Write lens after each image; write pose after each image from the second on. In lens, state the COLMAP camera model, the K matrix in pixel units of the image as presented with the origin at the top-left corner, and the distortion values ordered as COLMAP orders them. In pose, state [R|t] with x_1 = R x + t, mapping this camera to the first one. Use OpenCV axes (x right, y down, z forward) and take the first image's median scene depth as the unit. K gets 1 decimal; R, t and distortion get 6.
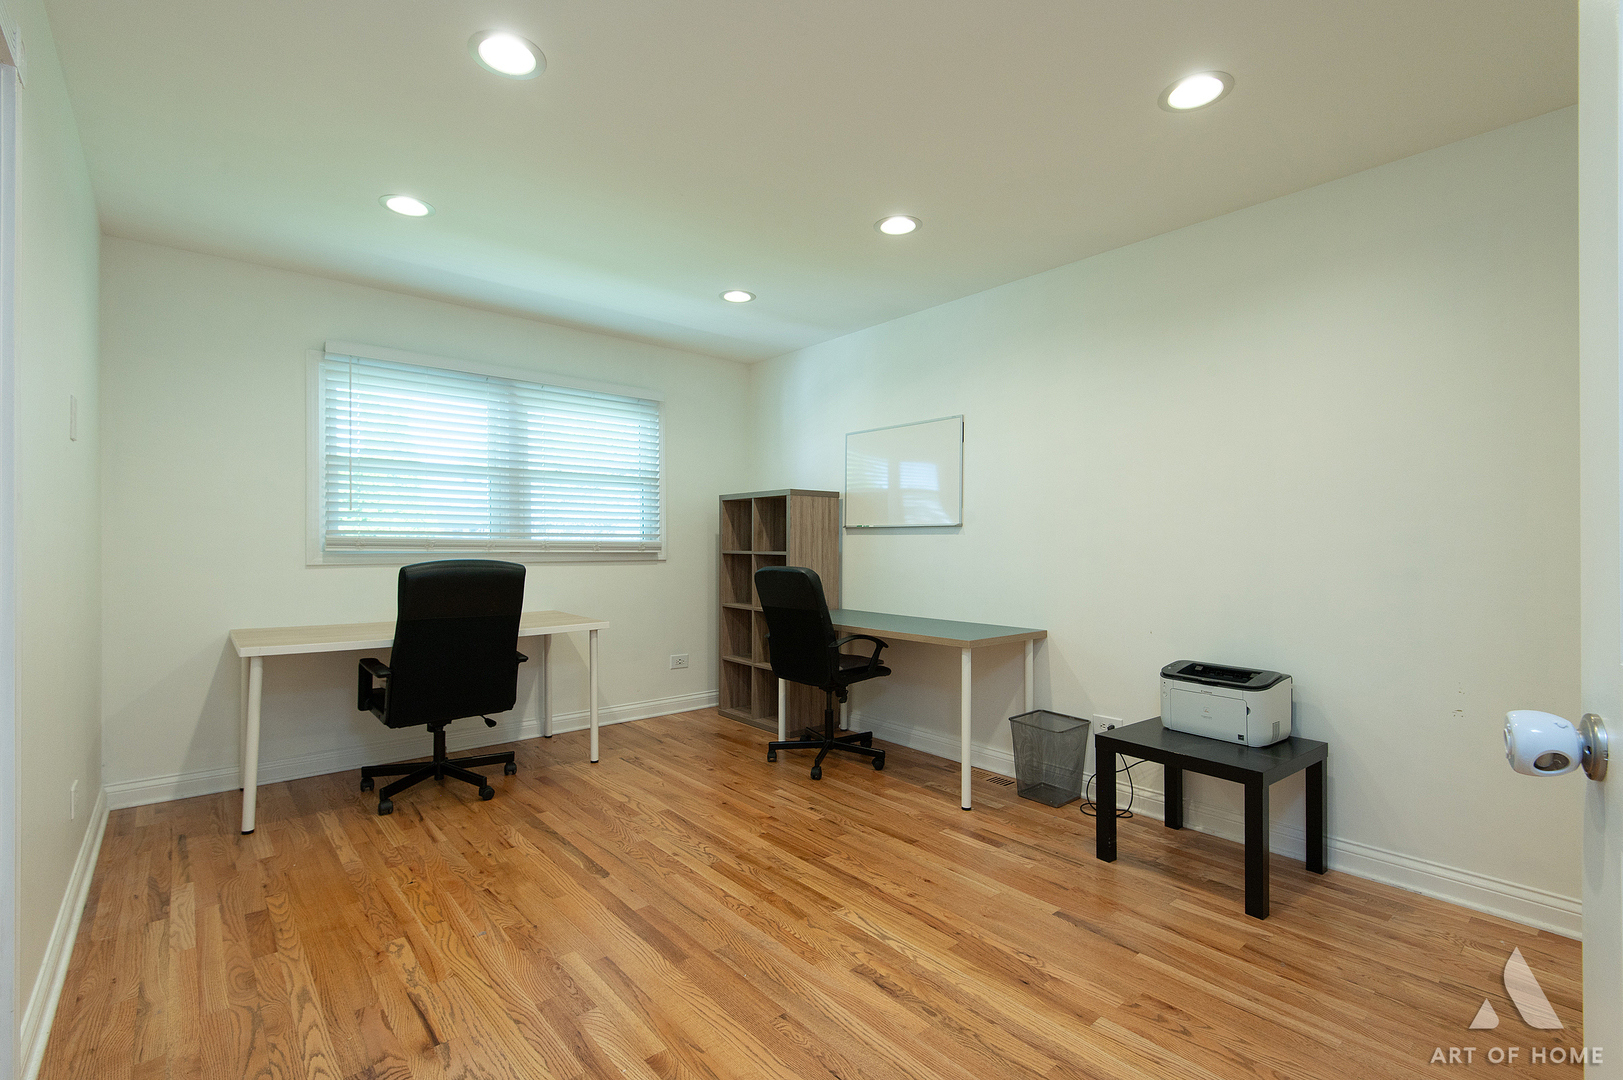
lens RADIAL K [[732.9, 0, 812.4], [0, 732.9, 537.0], [0, 0, 1]] dist [0.012375, -0.005377]
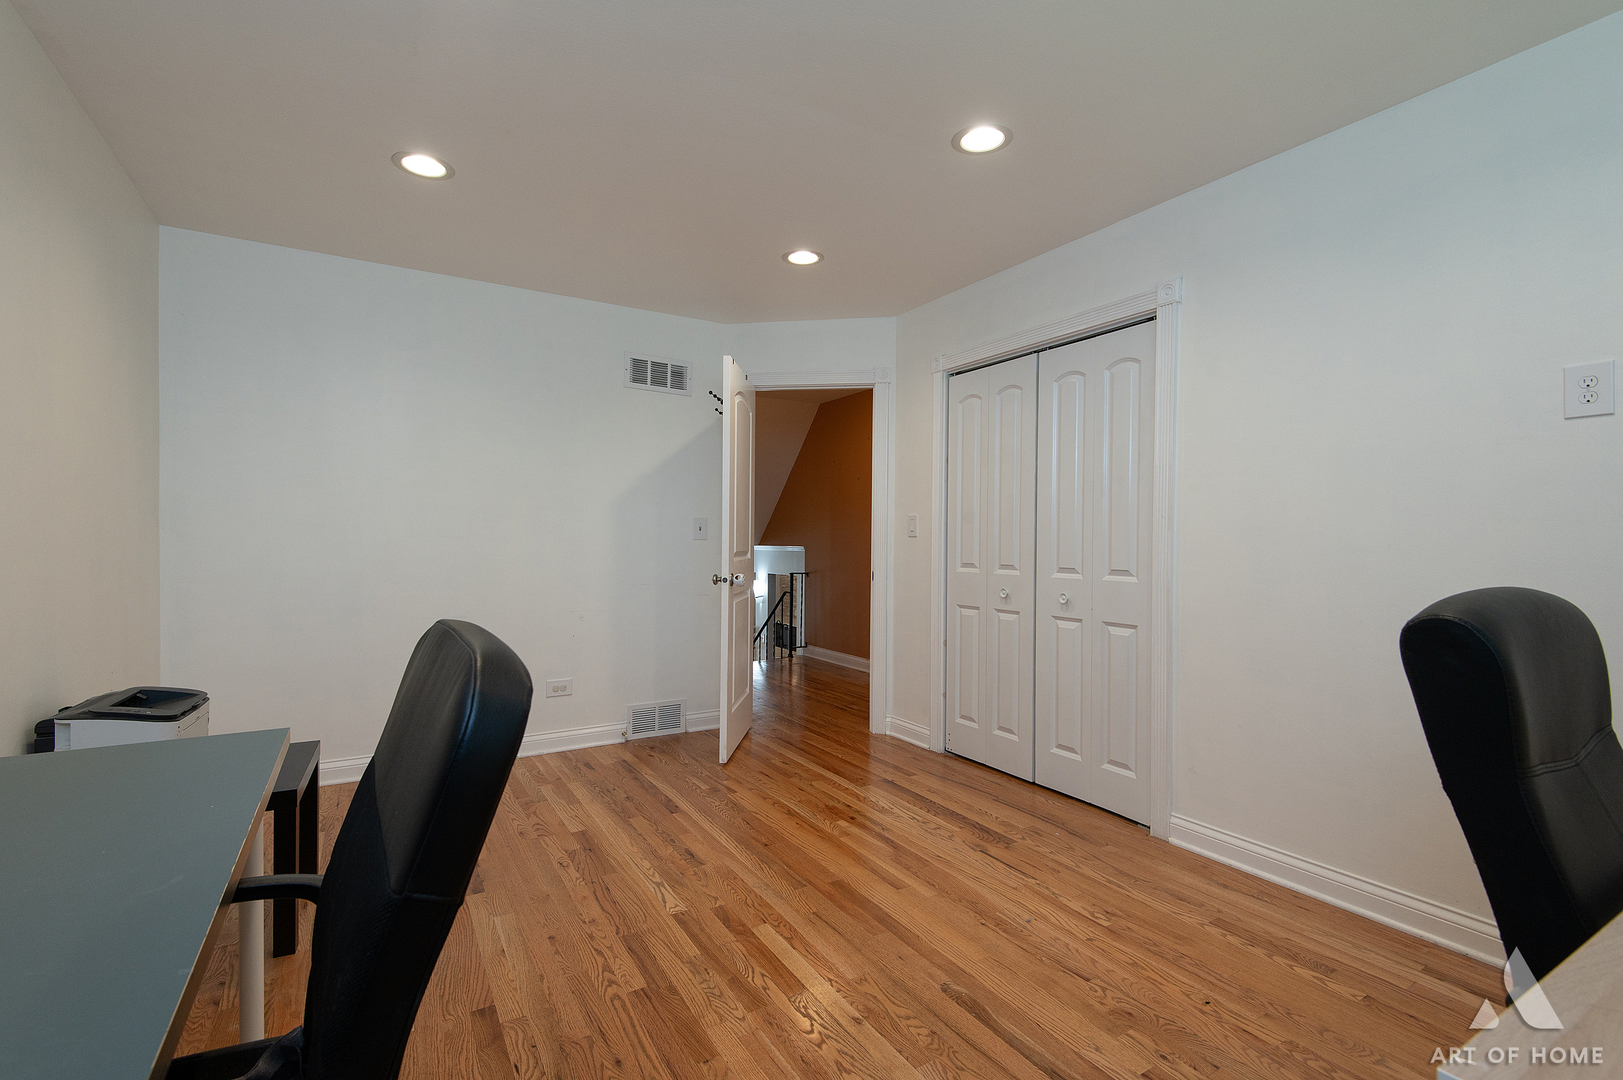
lens RADIAL K [[732.9, 0, 808.7], [0, 732.9, 541.9], [0, 0, 1]] dist [0.012375, -0.005377]
pose [[-0.985725, -0.008762, 0.168132, -0.314926], [-0.009403, 0.999951, -0.003018, 0.016719], [-0.168098, -0.004556, -0.985760, 2.075072]]
